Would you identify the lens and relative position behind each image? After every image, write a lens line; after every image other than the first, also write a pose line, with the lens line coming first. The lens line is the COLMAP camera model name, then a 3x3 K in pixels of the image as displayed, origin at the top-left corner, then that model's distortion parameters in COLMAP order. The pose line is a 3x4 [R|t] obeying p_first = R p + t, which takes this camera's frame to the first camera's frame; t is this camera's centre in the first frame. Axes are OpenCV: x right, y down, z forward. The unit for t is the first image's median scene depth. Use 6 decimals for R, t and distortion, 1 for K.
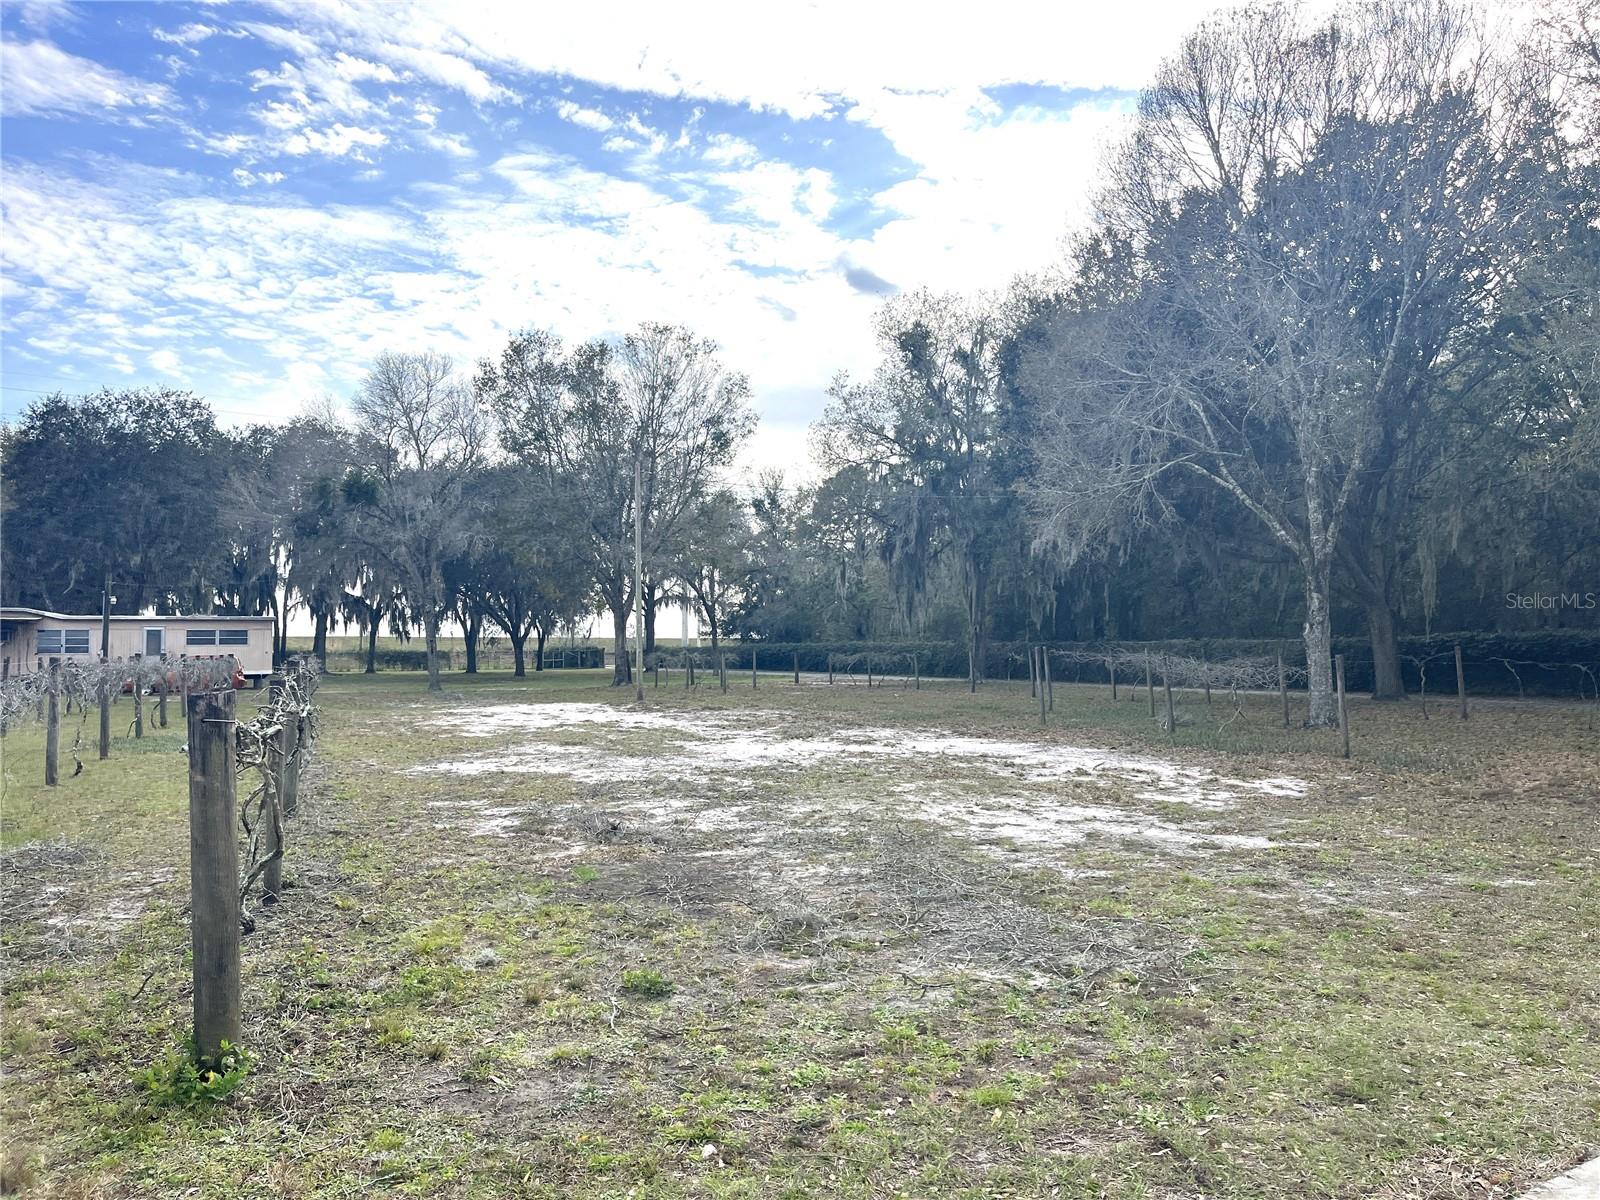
lens RADIAL K [[1209.1, 0, 800.0], [0, 1209.1, 600.0], [0, 0, 1]] dist [-0.002160, 0.000106]
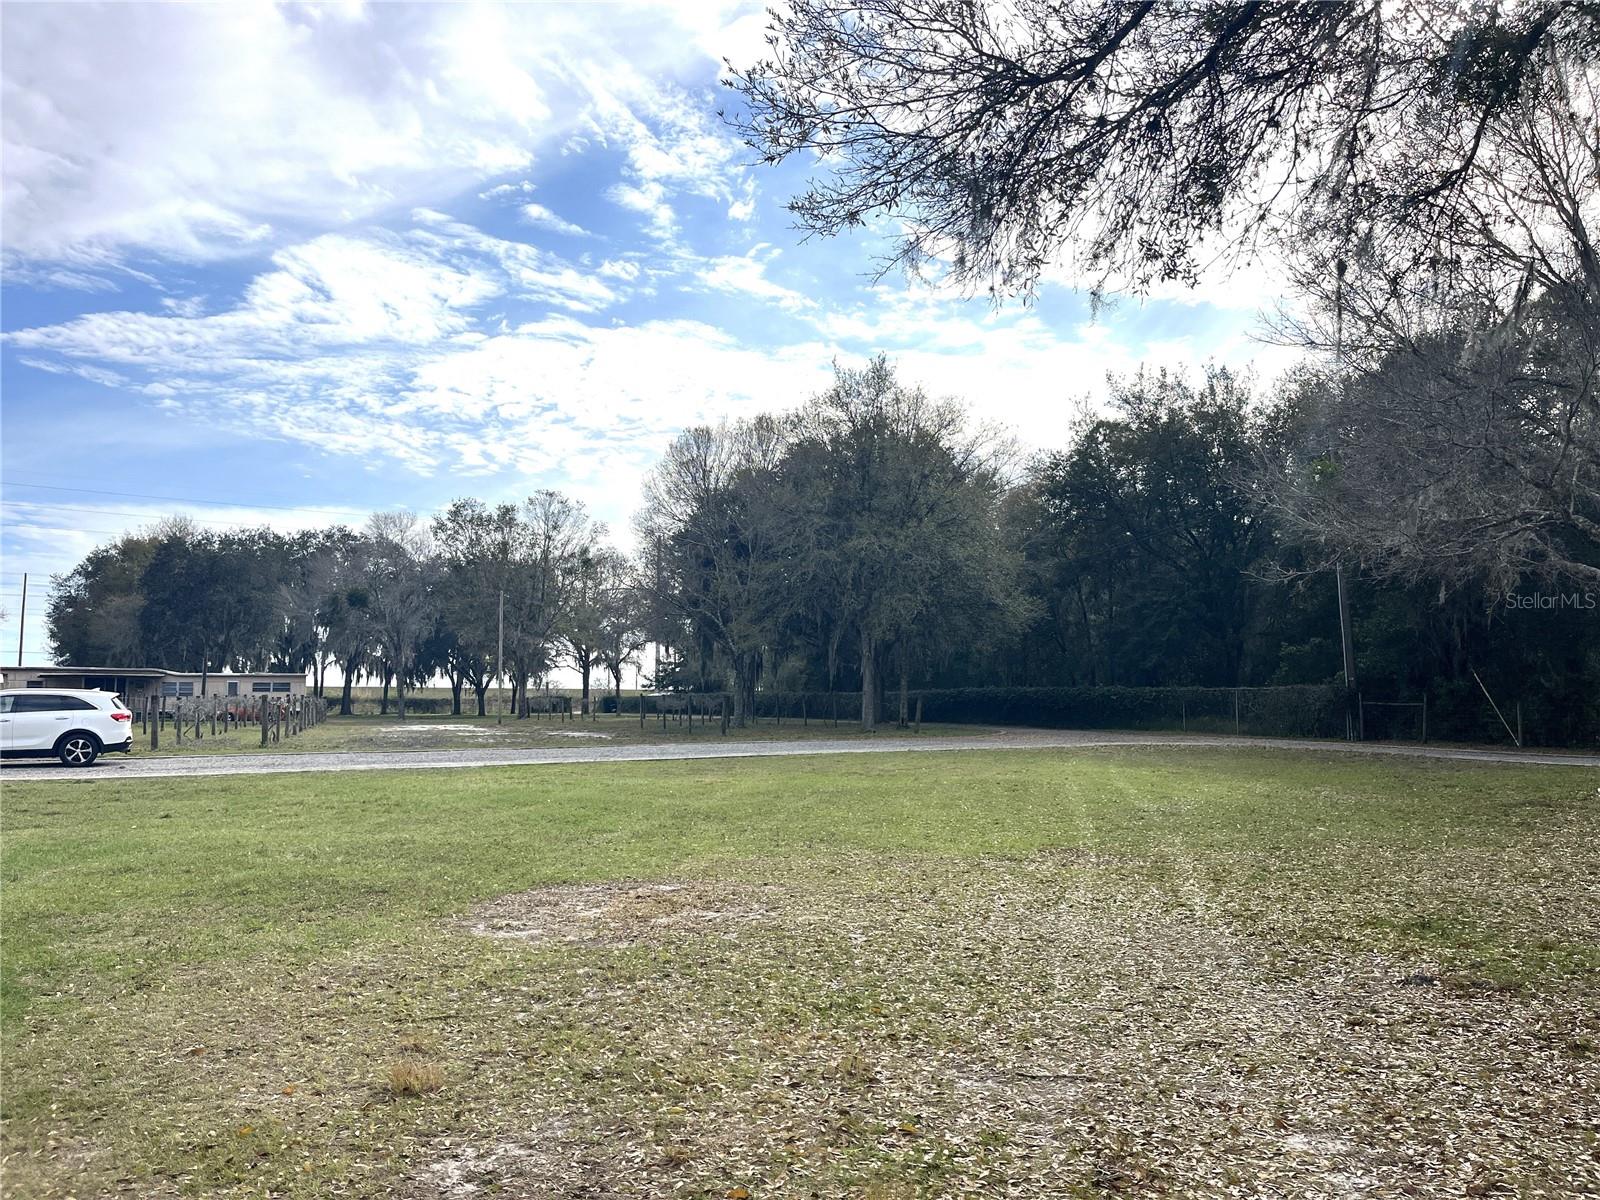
lens RADIAL K [[1209.1, 0, 800.0], [0, 1209.1, 600.0], [0, 0, 1]] dist [-0.002160, 0.000106]
pose [[0.999183, 0.002135, -0.040355, 0.190298], [-0.003884, 0.999054, -0.043316, -0.011892], [0.040224, 0.043437, 0.998246, -0.387970]]
